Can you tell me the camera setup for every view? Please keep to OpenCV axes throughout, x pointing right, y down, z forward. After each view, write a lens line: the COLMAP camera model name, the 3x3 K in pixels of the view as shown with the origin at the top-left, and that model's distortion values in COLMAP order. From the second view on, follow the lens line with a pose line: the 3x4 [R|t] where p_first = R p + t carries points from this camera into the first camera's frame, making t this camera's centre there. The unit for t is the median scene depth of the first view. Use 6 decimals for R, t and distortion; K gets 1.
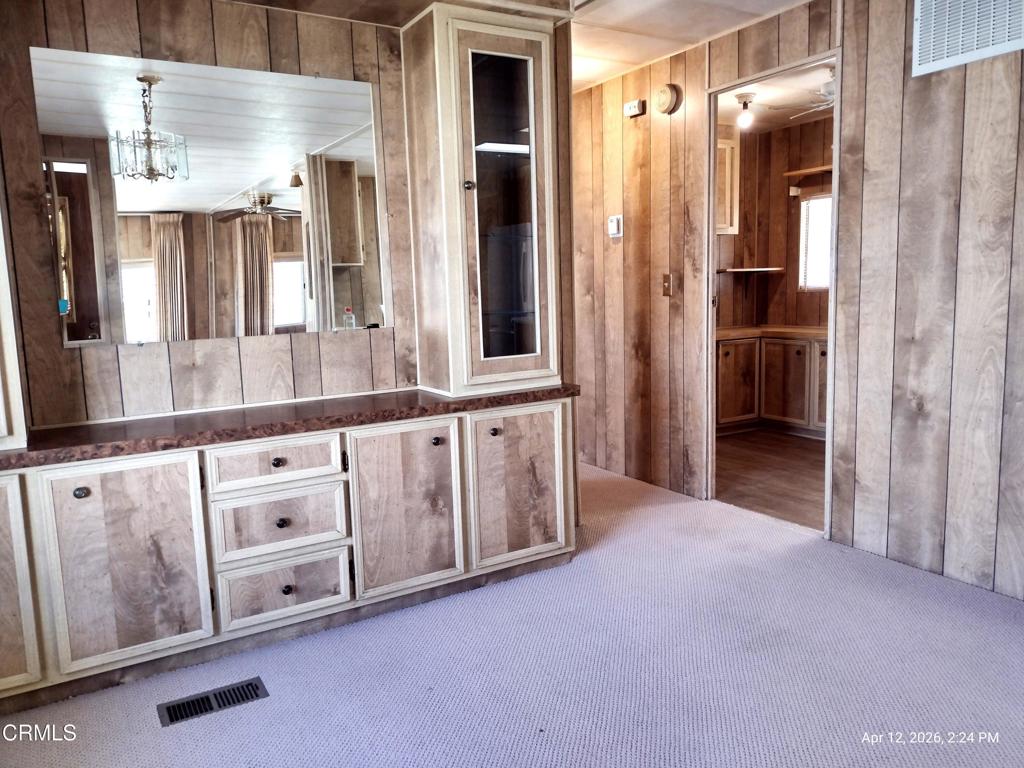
lens RADIAL K [[767.2, 0, 512.0], [0, 767.2, 384.0], [0, 0, 1]] dist [0.001129, -0.016570]
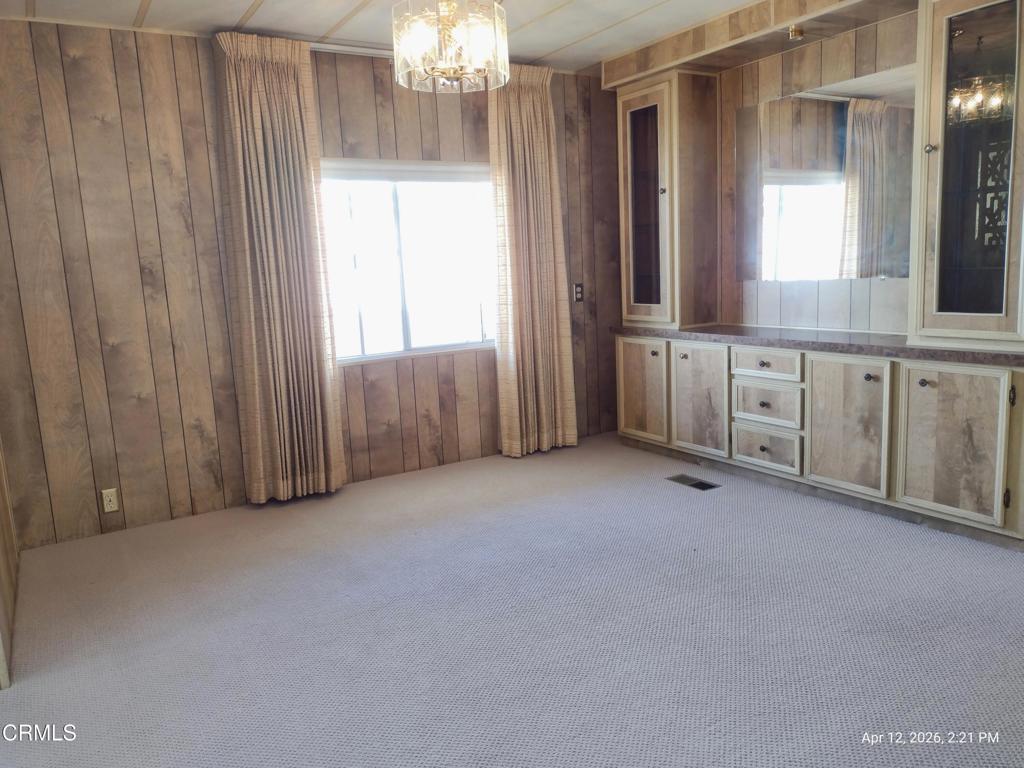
lens RADIAL K [[767.2, 0, 512.0], [0, 767.2, 384.0], [0, 0, 1]] dist [0.001129, -0.016570]
pose [[-0.026450, 0.188397, -0.981737, 1.051316], [-0.072820, 0.979108, 0.189855, -0.097014], [0.996994, 0.076512, -0.012178, 0.454568]]
